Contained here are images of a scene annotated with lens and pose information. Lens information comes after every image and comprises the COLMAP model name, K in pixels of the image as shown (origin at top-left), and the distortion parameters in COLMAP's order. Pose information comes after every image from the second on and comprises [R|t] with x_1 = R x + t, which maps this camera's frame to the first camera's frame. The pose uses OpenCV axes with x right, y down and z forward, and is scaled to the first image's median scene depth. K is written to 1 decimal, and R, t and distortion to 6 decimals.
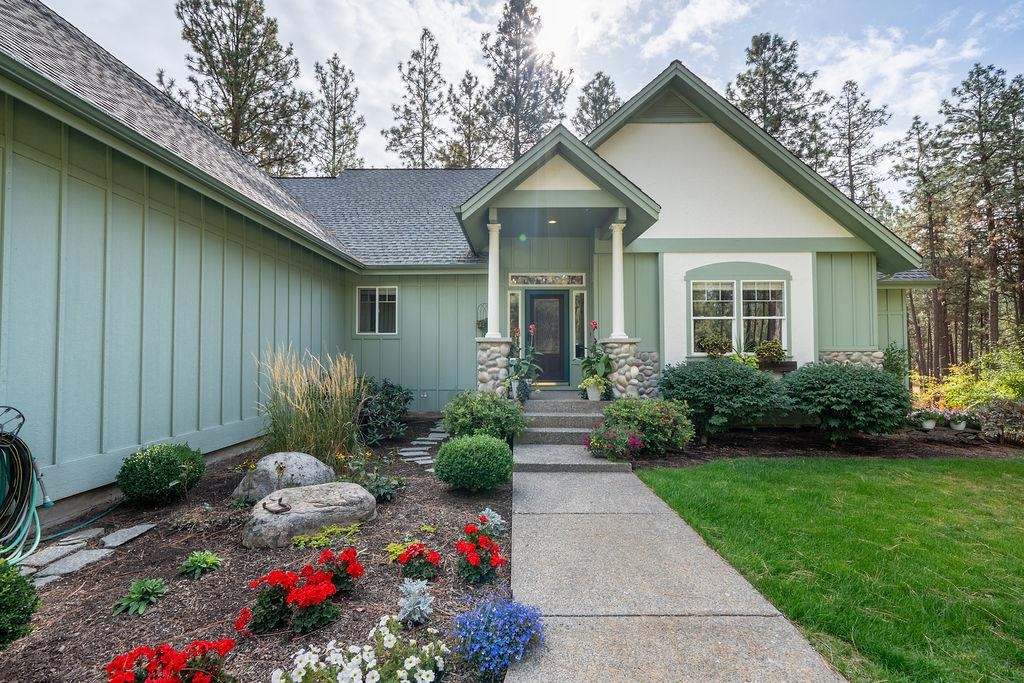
lens RADIAL K [[447.8, 0, 513.6], [0, 447.8, 339.9], [0, 0, 1]] dist [-0.003991, -0.000856]
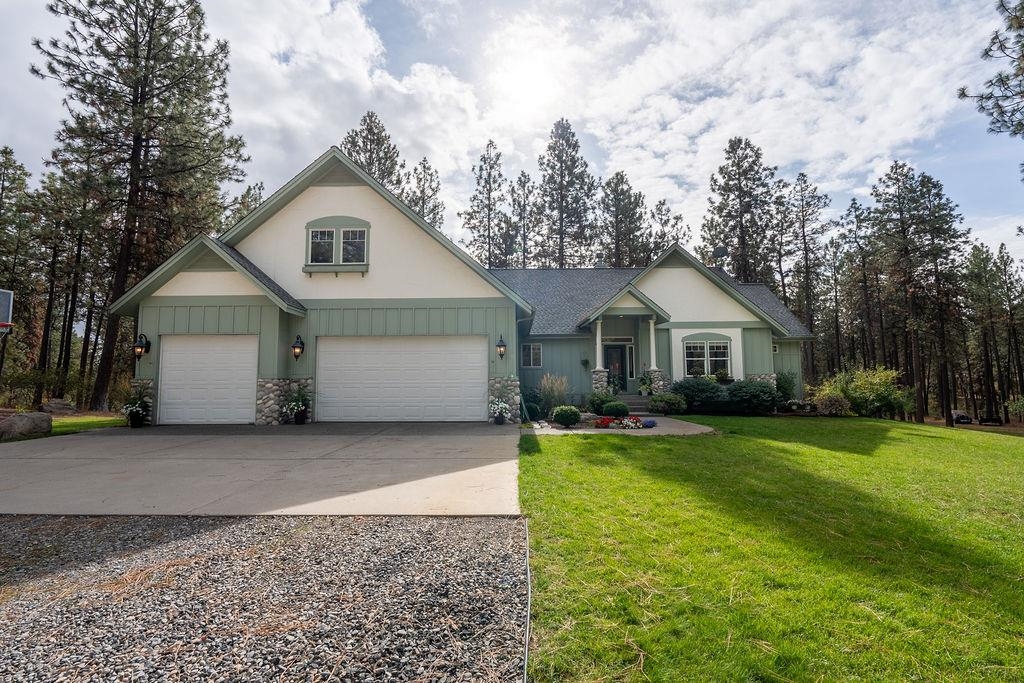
lens RADIAL K [[449.4, 0, 516.4], [0, 449.4, 333.0], [0, 0, 1]] dist [0.000362, 0.000681]
pose [[0.999988, -0.004207, 0.002425, -0.138801], [0.004363, 0.997635, -0.068595, -0.009909], [-0.002131, 0.068605, 0.997642, -0.384503]]
